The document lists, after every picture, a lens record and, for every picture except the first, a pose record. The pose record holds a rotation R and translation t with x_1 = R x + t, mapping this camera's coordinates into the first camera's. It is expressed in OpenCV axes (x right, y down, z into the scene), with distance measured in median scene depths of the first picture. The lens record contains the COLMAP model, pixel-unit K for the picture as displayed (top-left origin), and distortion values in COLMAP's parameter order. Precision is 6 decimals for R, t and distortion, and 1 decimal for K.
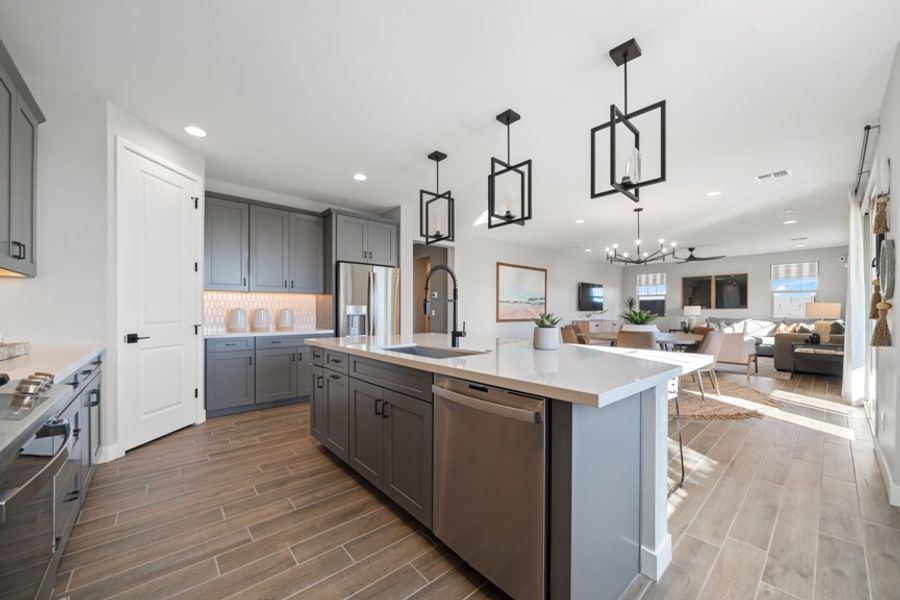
lens RADIAL K [[336.2, 0, 444.3], [0, 336.2, 302.7], [0, 0, 1]] dist [-0.000947, -0.000274]
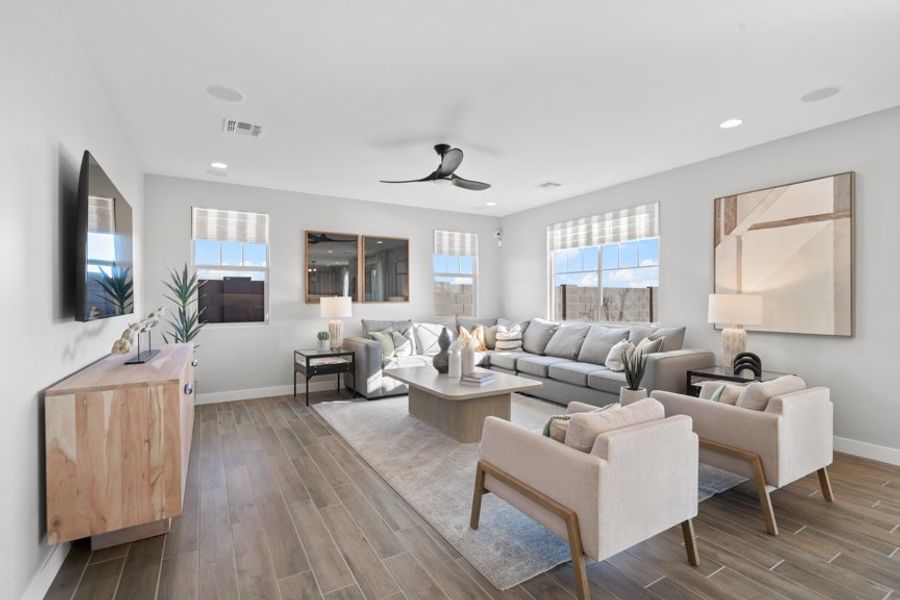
lens RADIAL K [[410.7, 0, 450.0], [0, 410.7, 300.0], [0, 0, 1]] dist [0.000470, 0.000015]
pose [[0.170176, -0.004552, 0.985403, 0.231185], [-0.018701, 0.999794, 0.007848, 0.007143], [-0.985236, -0.019763, 0.170056, 0.766775]]
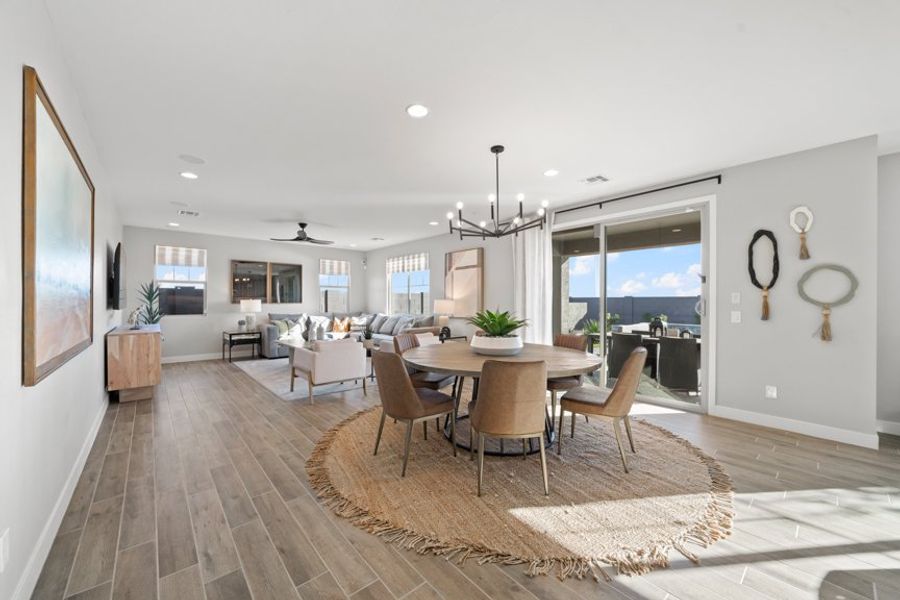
lens RADIAL K [[336.2, 0, 444.3], [0, 336.2, 302.7], [0, 0, 1]] dist [-0.000947, -0.000274]
pose [[-0.009532, -0.005353, 0.999940, -0.013380], [-0.024615, 0.999684, 0.005117, 0.002077], [-0.999652, -0.024565, -0.009661, 0.583044]]
